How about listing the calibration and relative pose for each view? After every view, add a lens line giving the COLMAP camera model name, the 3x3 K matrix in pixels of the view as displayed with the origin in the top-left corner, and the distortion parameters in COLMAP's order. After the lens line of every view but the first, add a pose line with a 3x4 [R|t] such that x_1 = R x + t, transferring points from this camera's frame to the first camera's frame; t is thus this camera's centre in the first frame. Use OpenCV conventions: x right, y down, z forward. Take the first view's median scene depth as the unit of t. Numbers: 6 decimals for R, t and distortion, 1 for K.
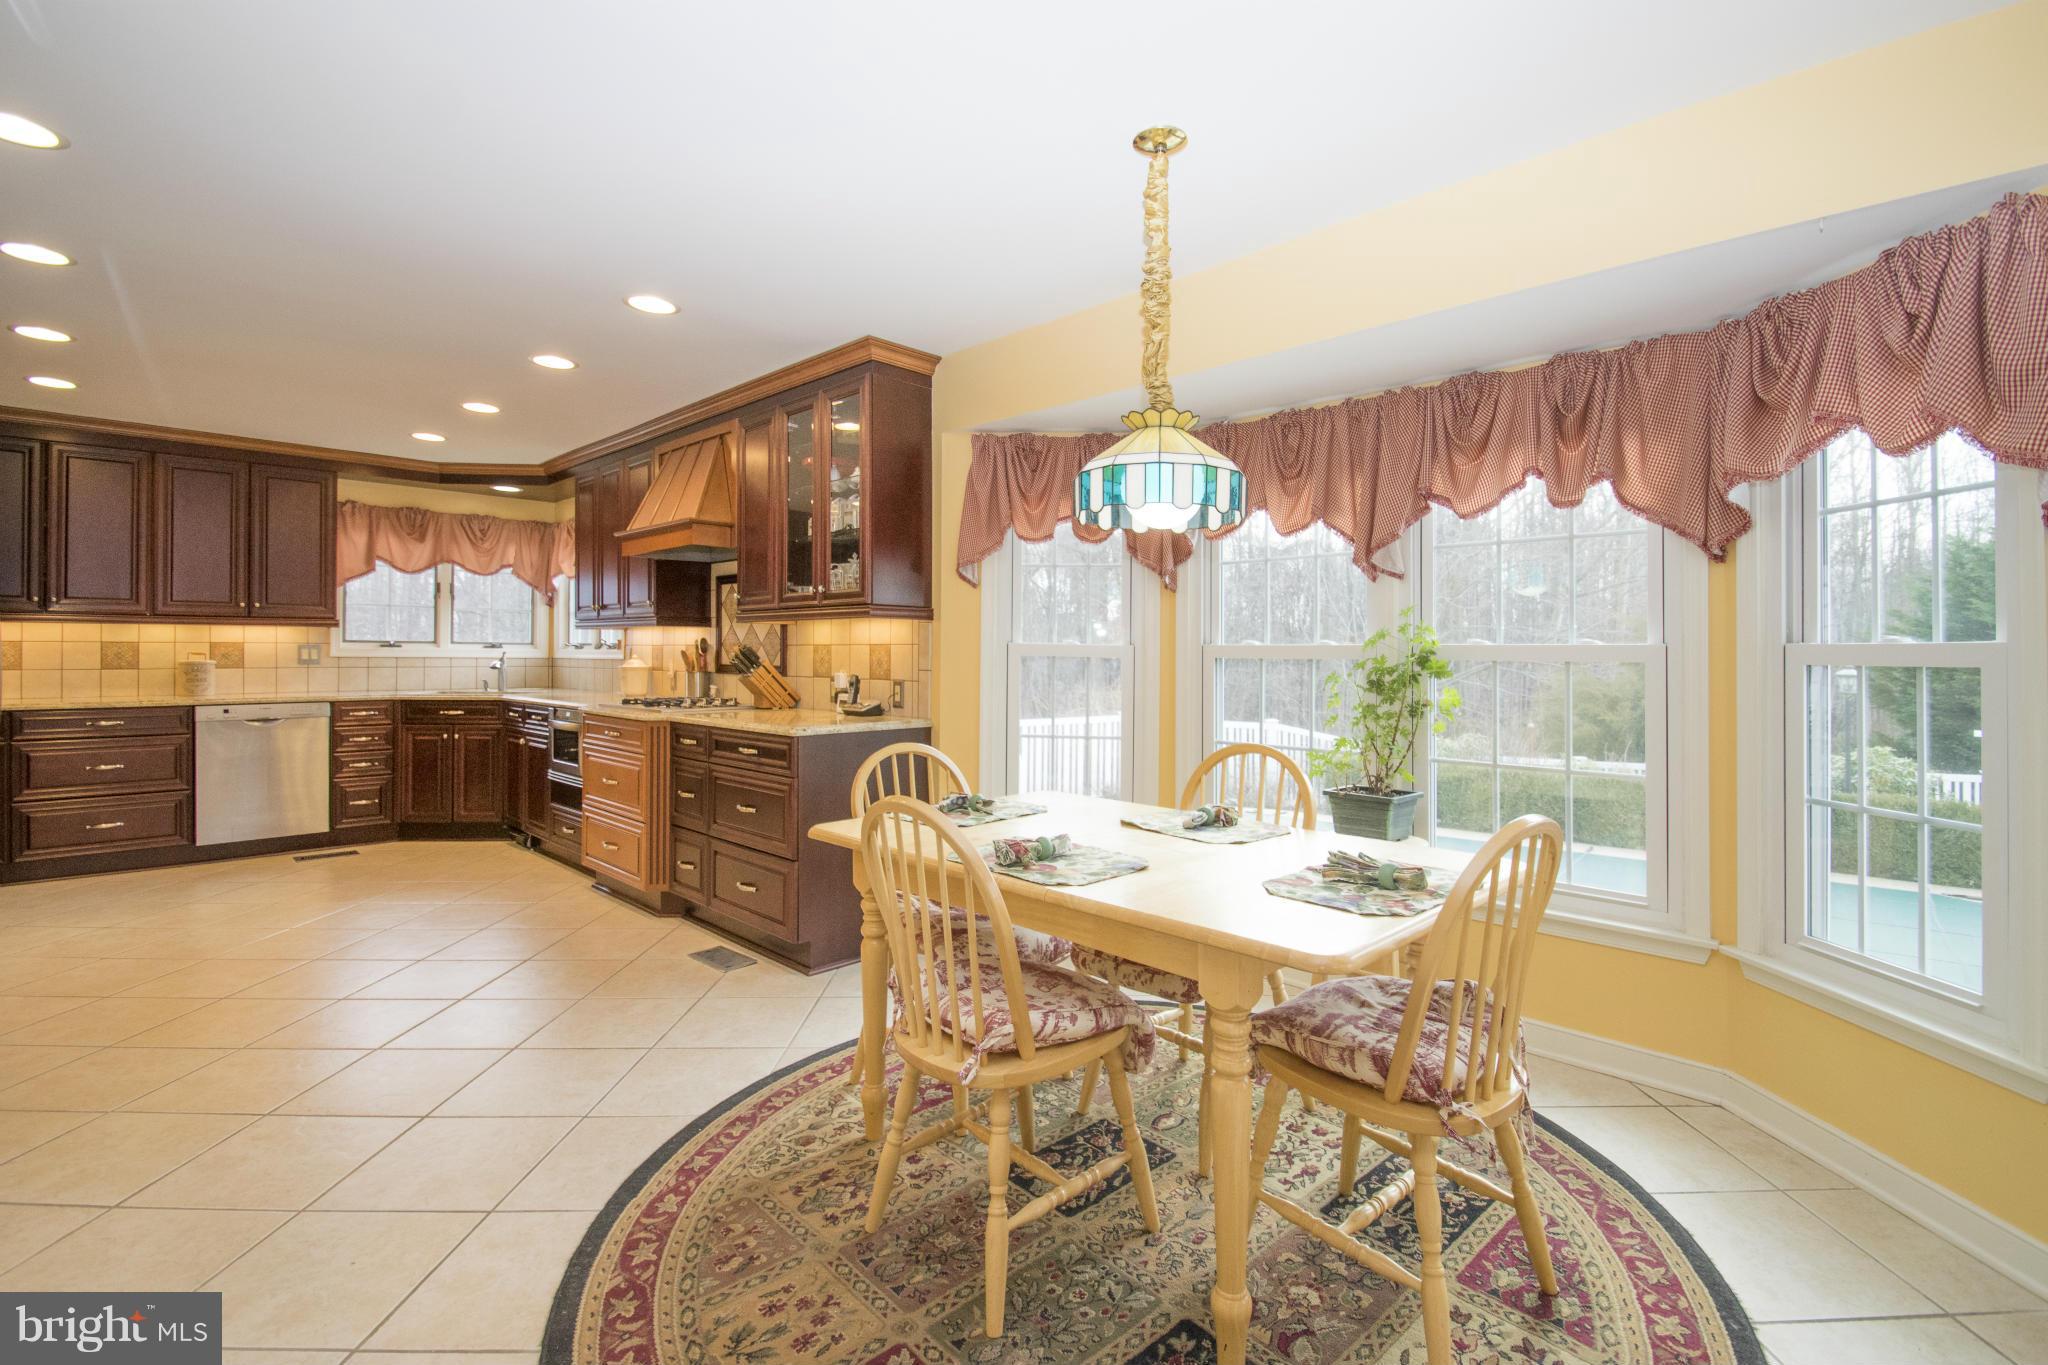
lens RADIAL K [[922.5, 0, 1100.0], [0, 922.5, 668.1], [0, 0, 1]] dist [0.003520, -0.011797]
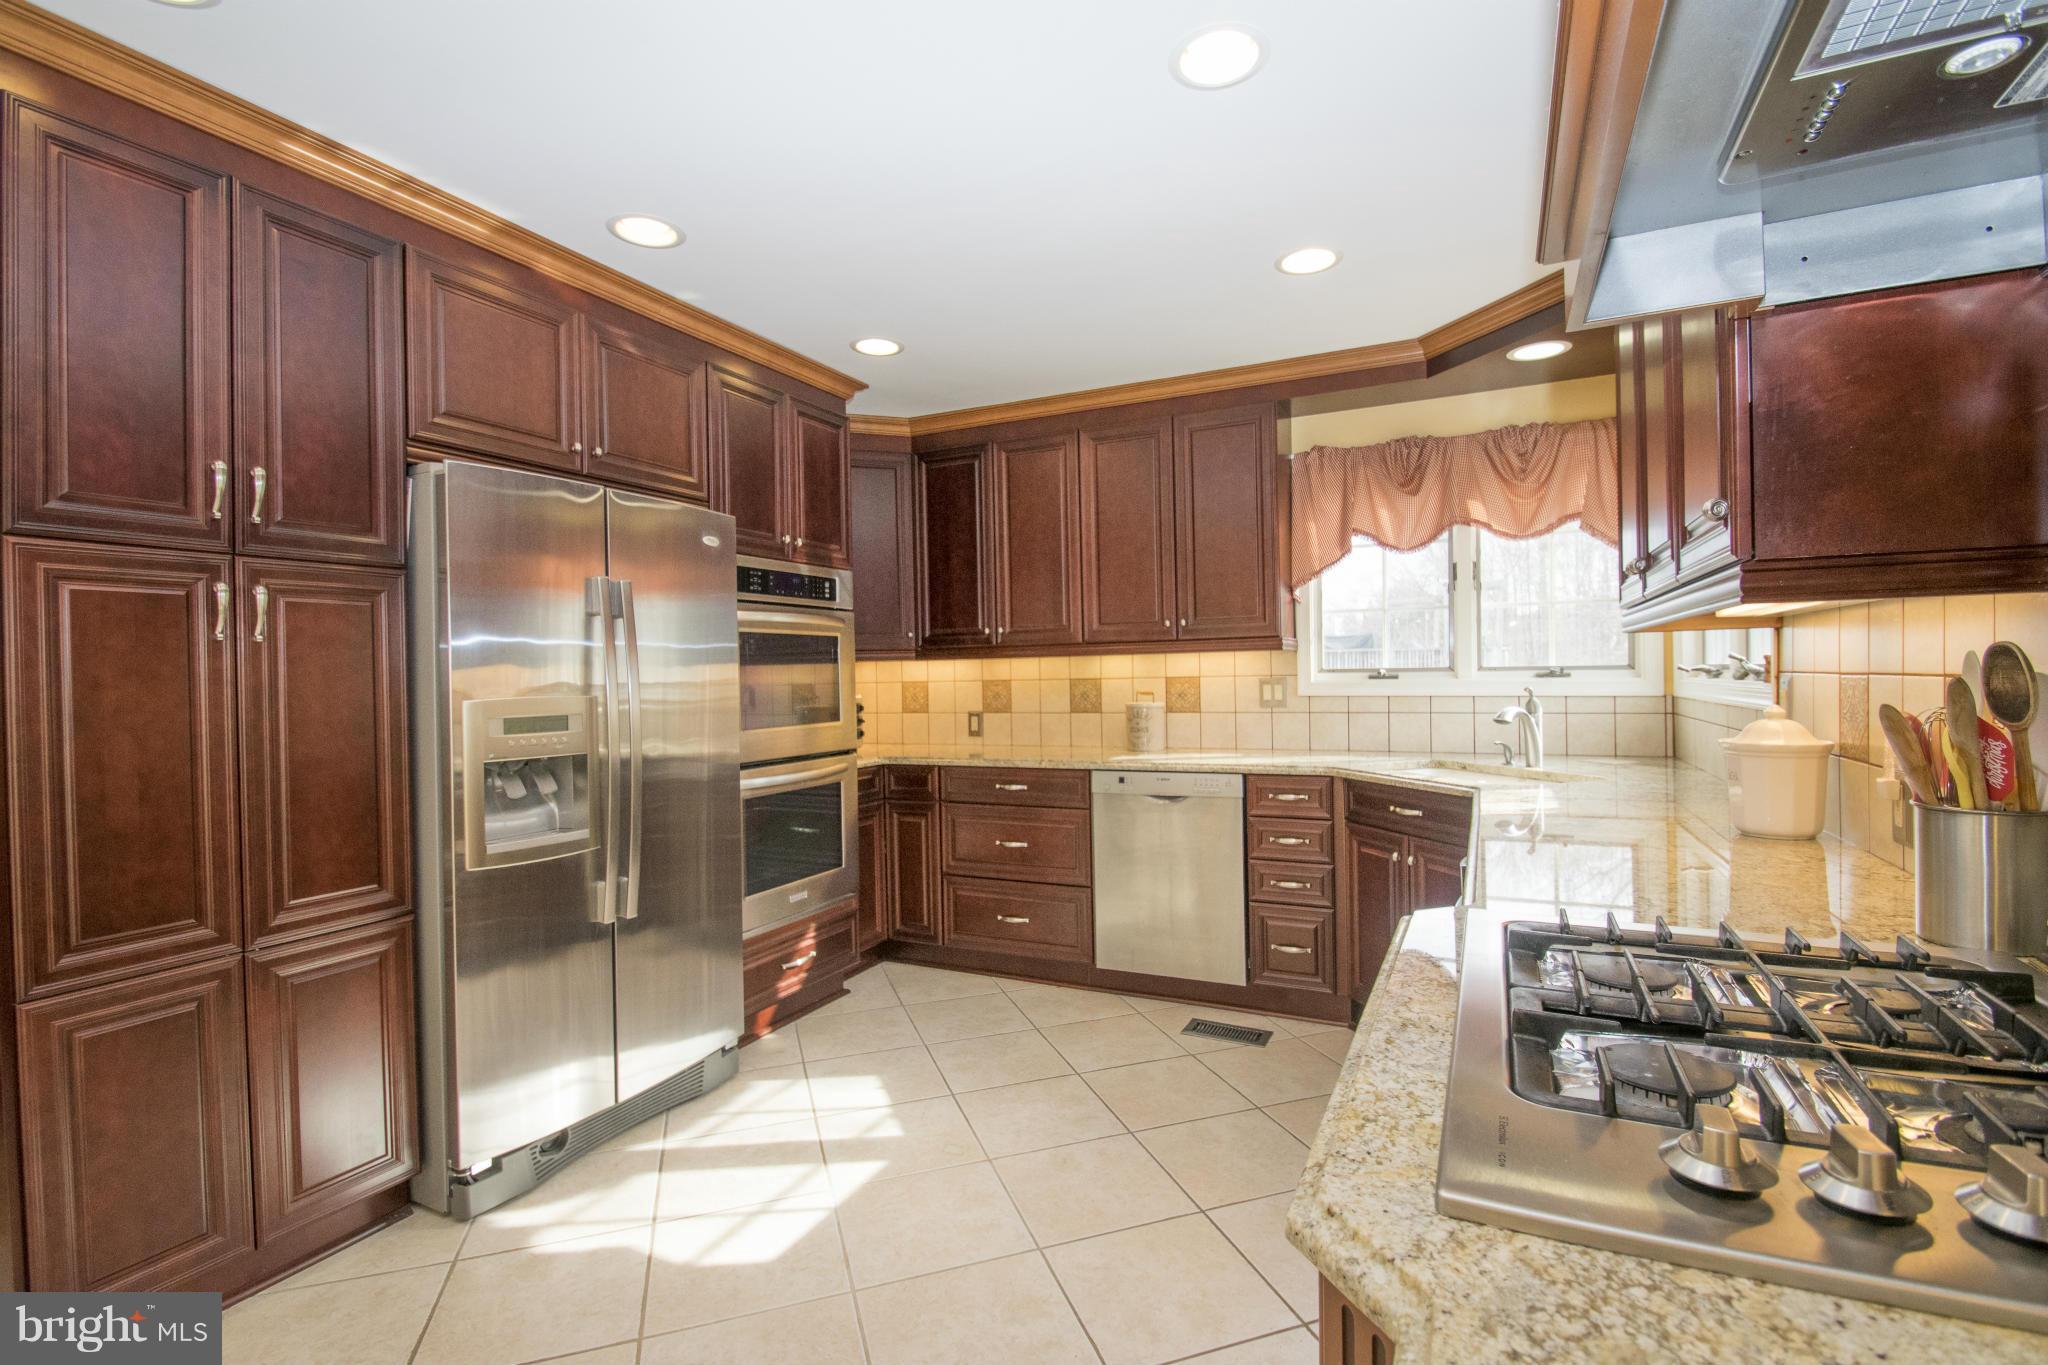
lens RADIAL K [[911.7, 0, 1086.6], [0, 911.7, 685.5], [0, 0, 1]] dist [0.000667, -0.011686]
pose [[0.290455, 0.000886, -0.956888, -0.450359], [0.005816, 0.999979, 0.002691, -0.037321], [0.956871, -0.006347, 0.290444, 1.125662]]
